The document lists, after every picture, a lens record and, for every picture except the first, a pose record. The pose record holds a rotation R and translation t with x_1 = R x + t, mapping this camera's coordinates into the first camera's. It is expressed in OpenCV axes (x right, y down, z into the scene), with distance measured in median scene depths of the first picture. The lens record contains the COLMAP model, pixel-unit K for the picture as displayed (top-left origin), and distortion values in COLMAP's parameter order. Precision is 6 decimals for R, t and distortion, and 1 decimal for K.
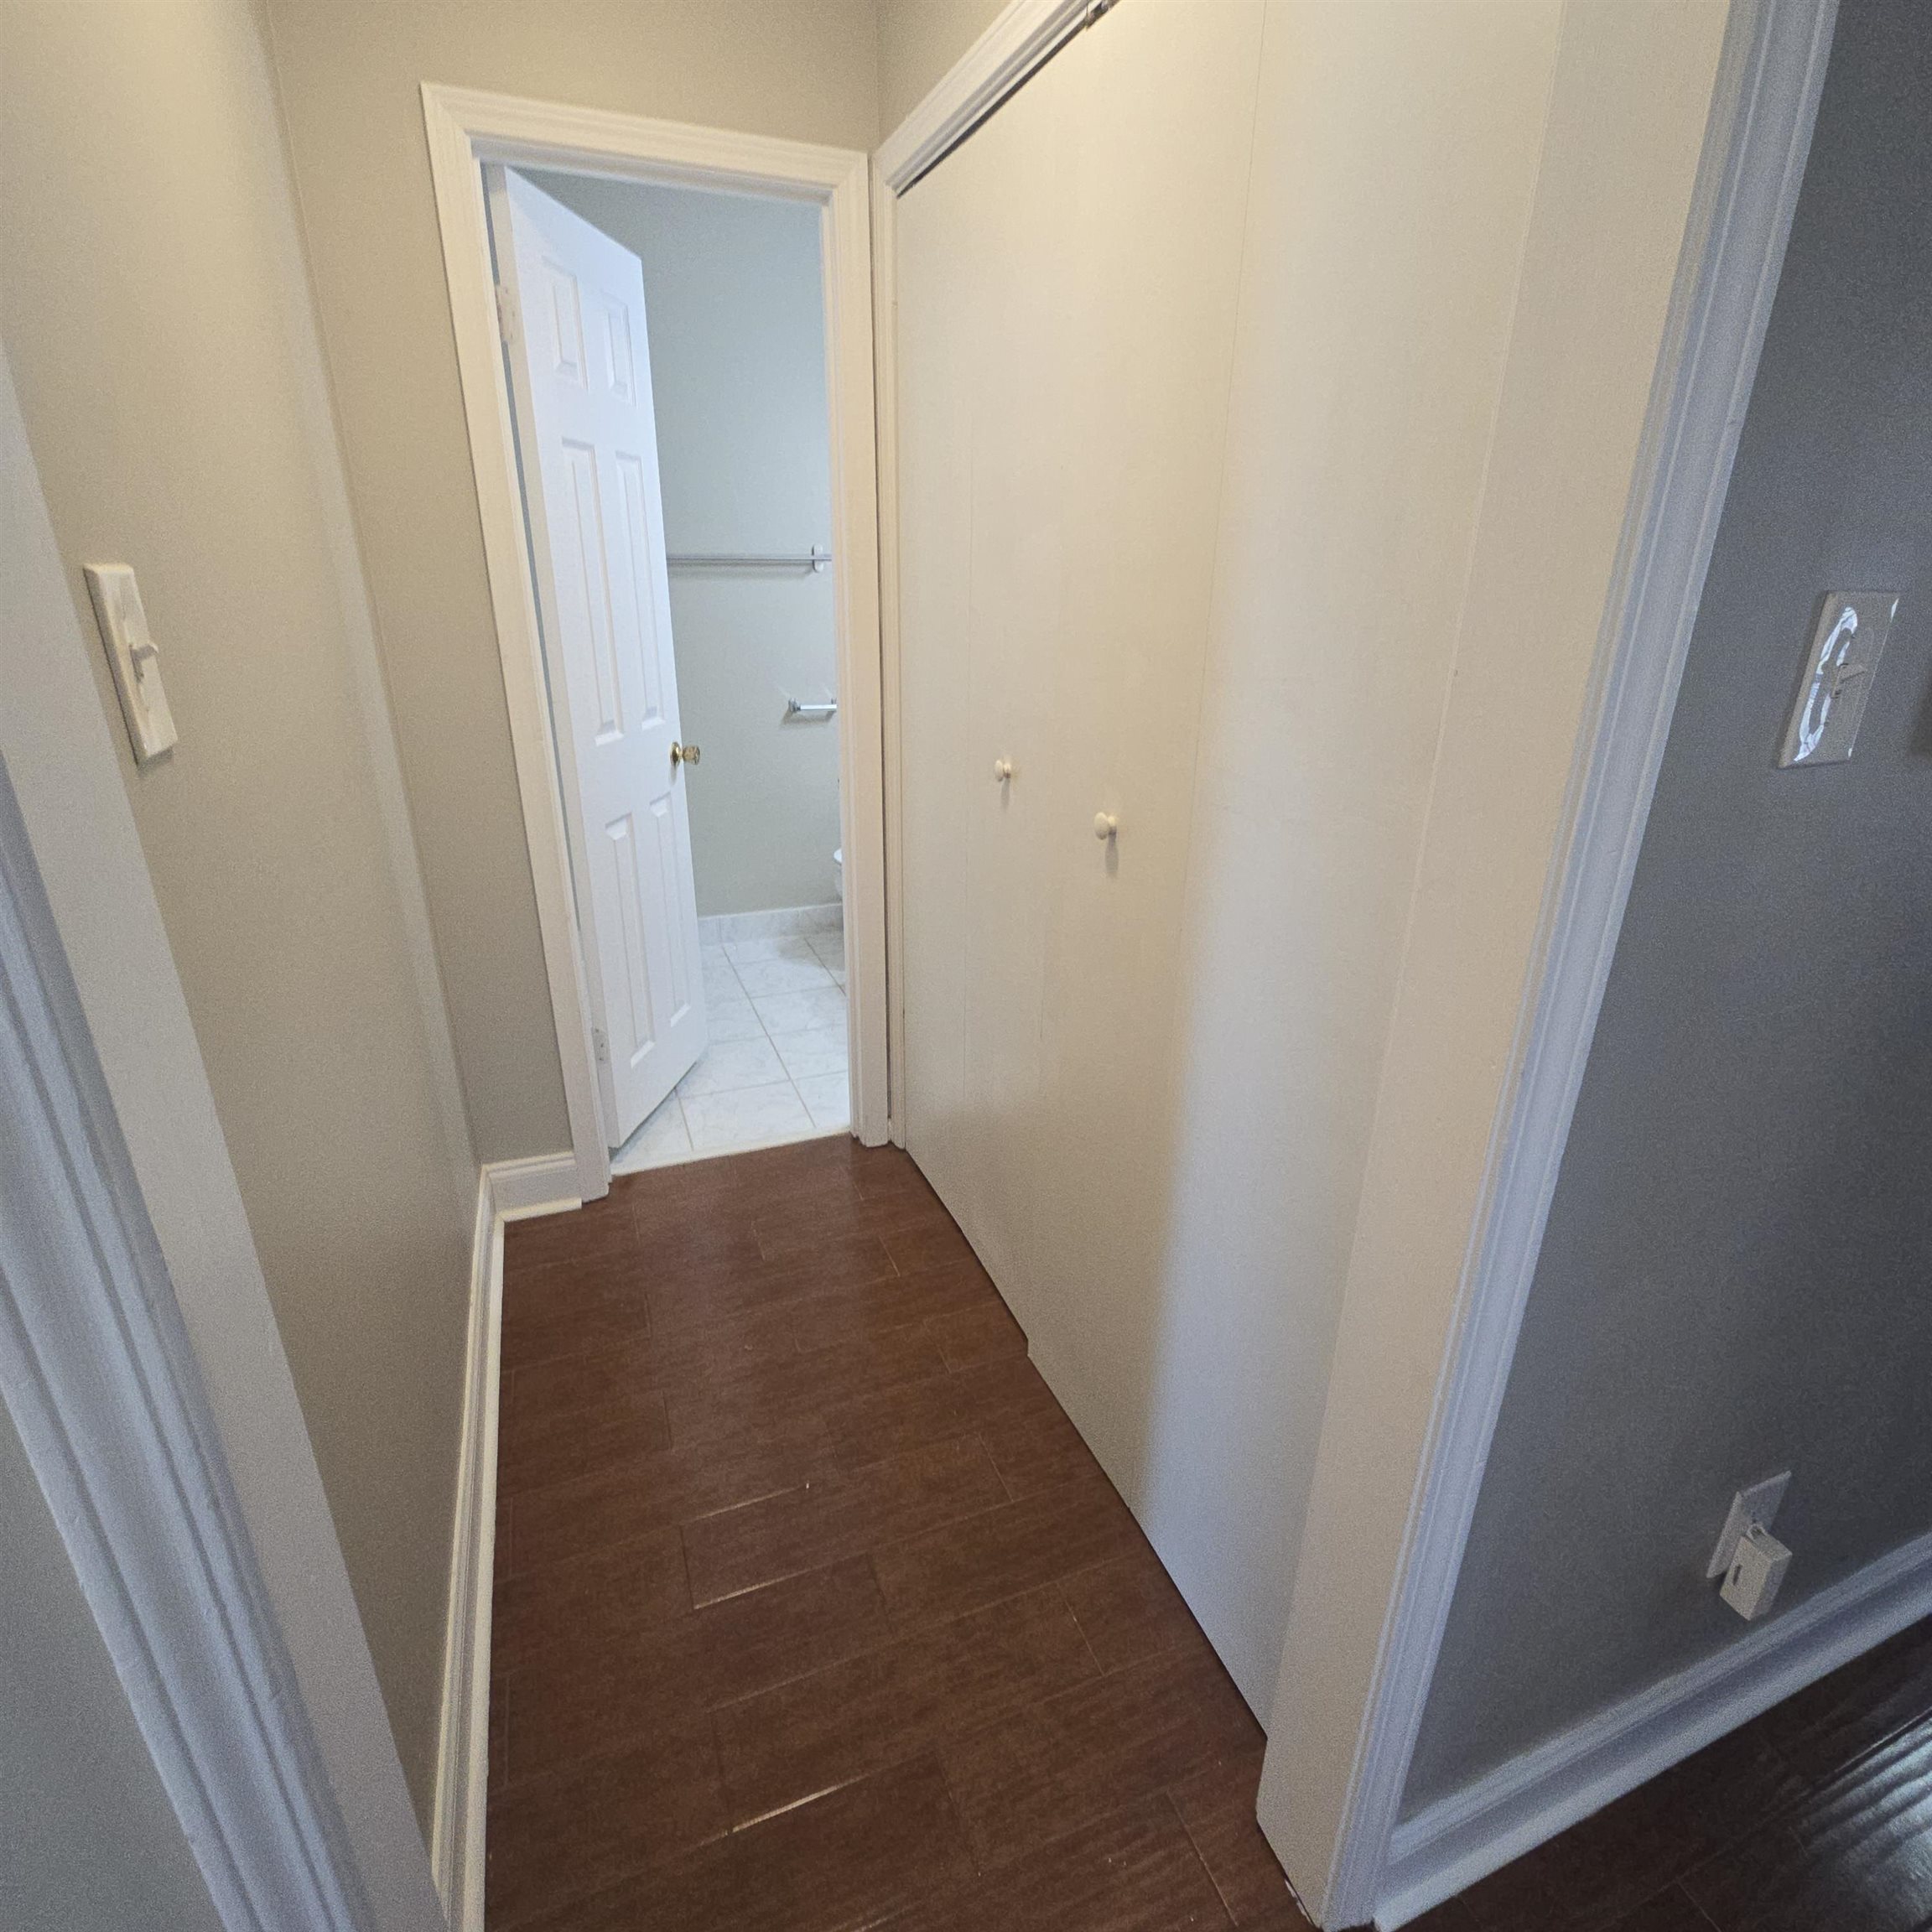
lens RADIAL K [[1054.4, 0, 968.2], [0, 1054.4, 967.7], [0, 0, 1]] dist [-0.004907, 0.000143]
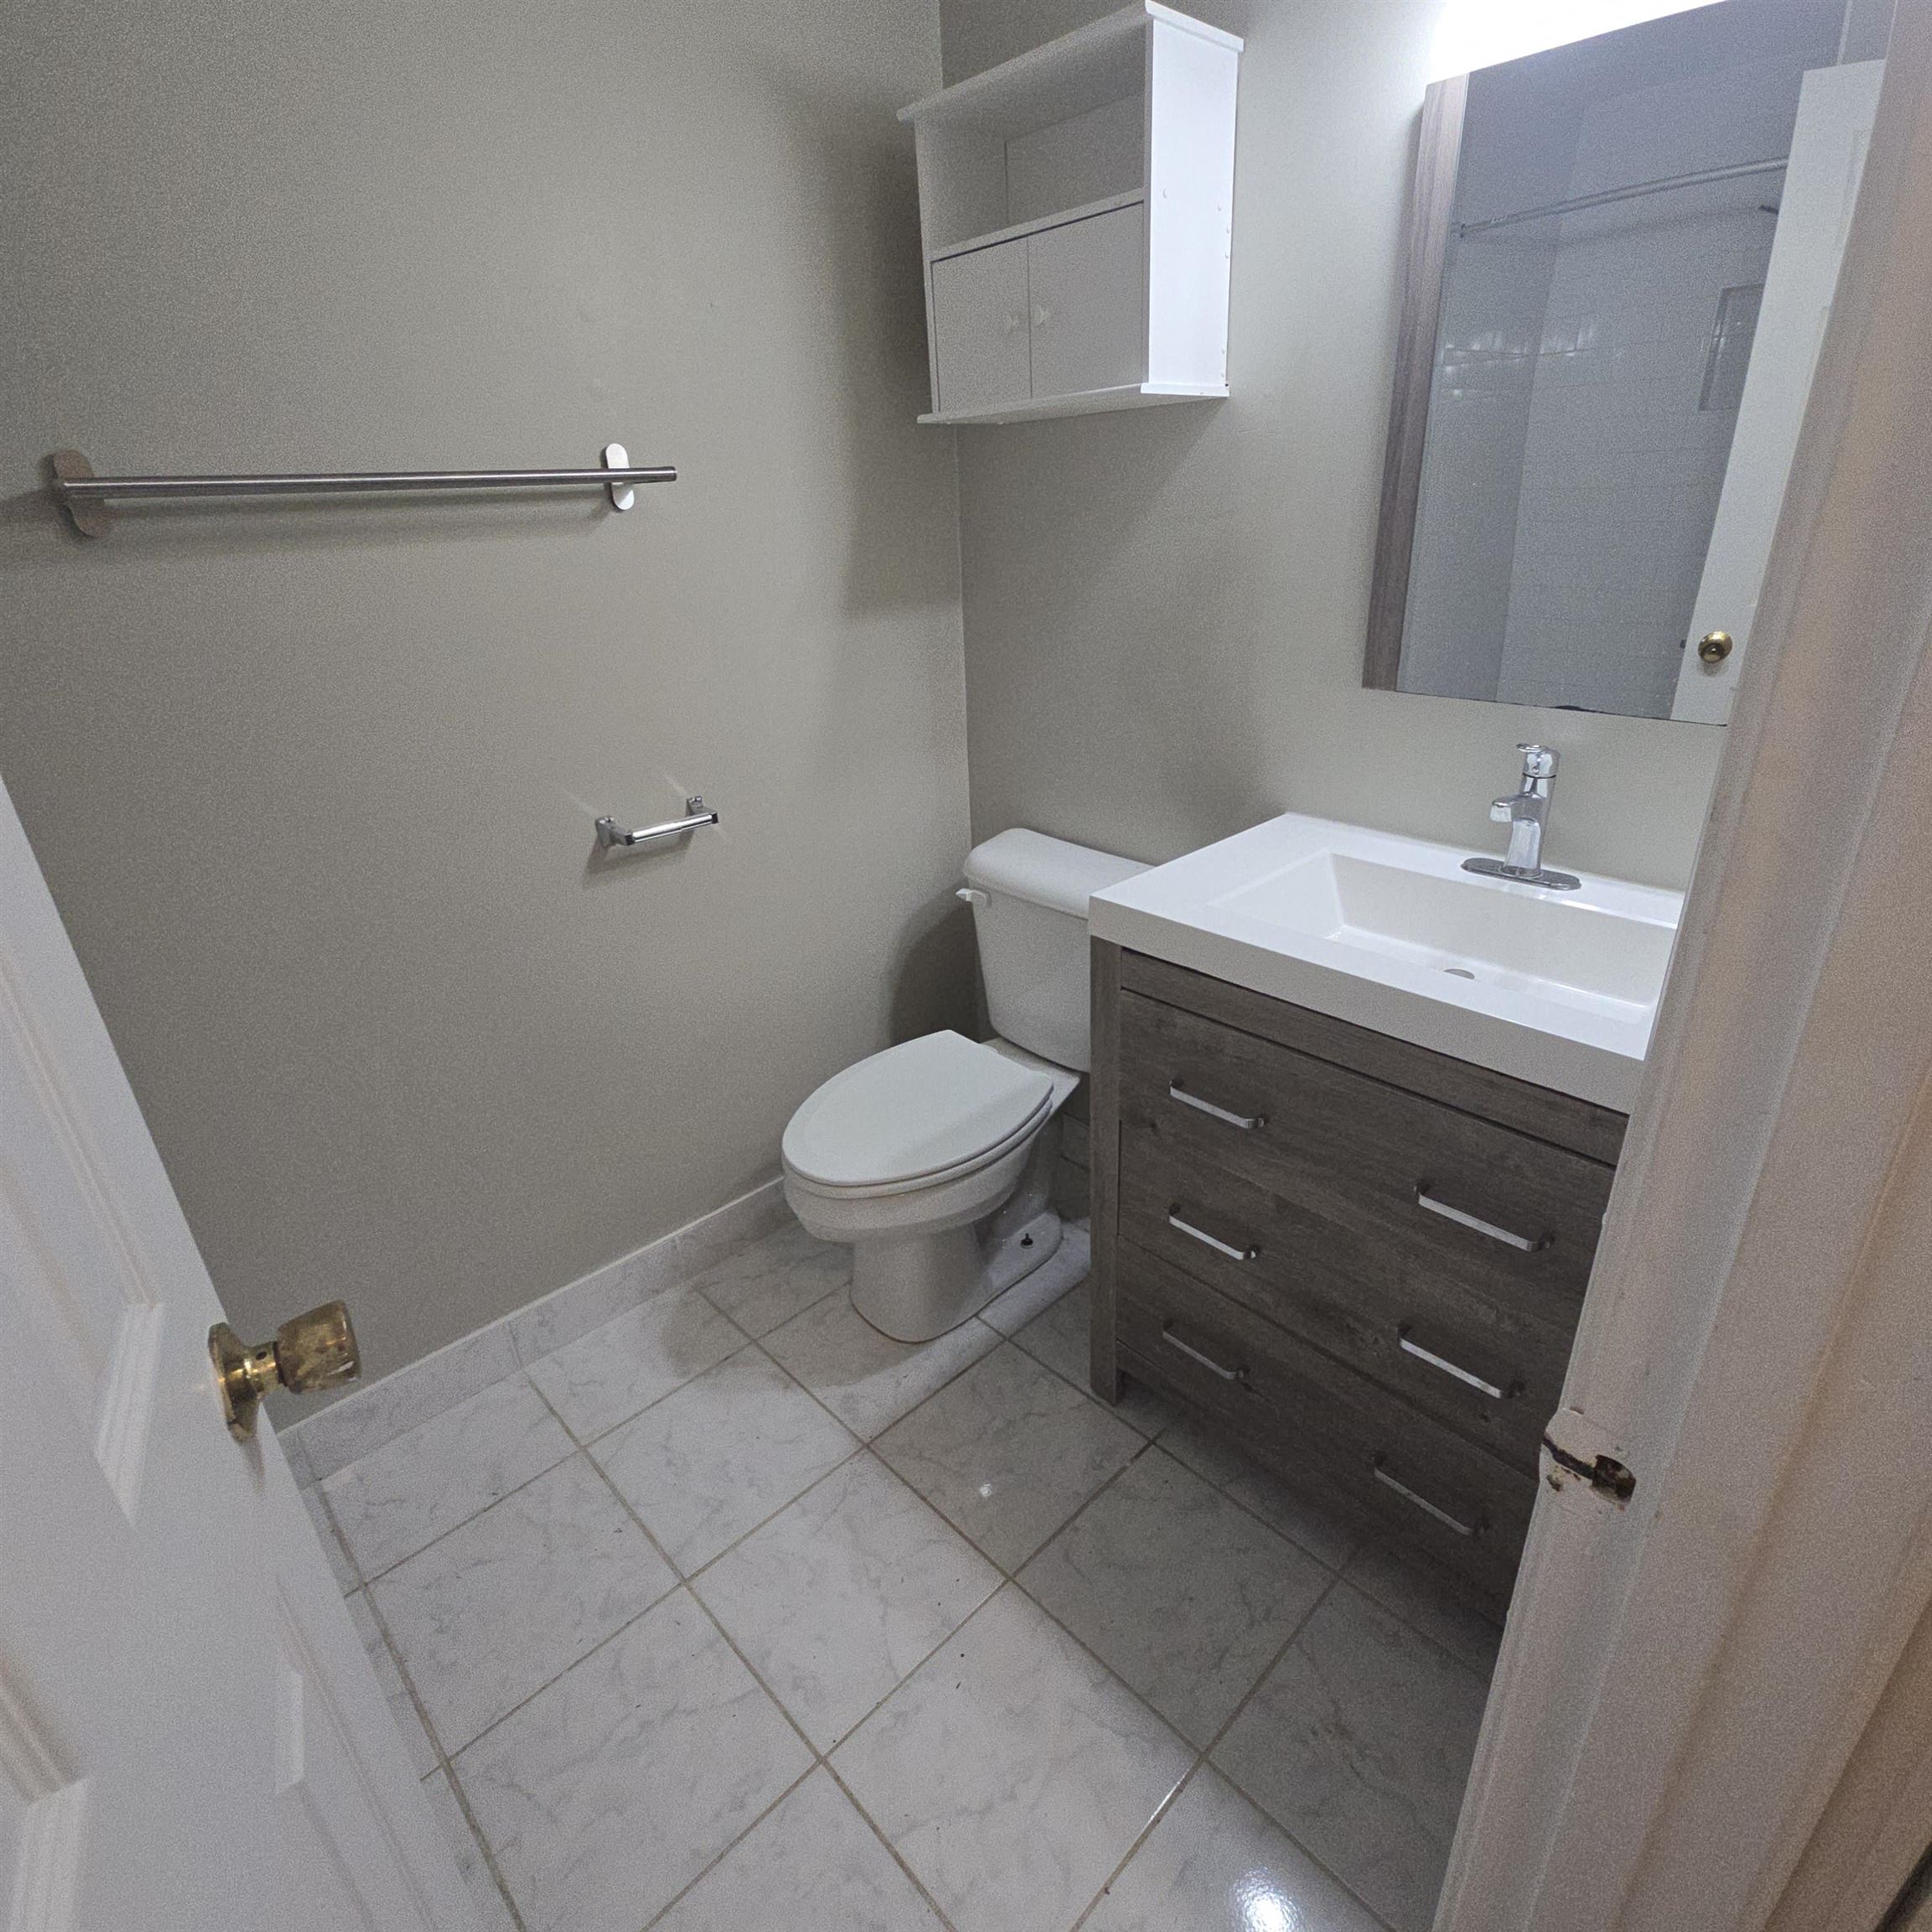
lens RADIAL K [[1054.4, 0, 970.8], [0, 1054.4, 961.7], [0, 0, 1]] dist [-0.004907, 0.000143]
pose [[0.926023, -0.194621, 0.323426, -0.179365], [0.178987, 0.980778, 0.077711, -0.204214], [-0.332334, -0.014073, 0.943057, 0.547057]]
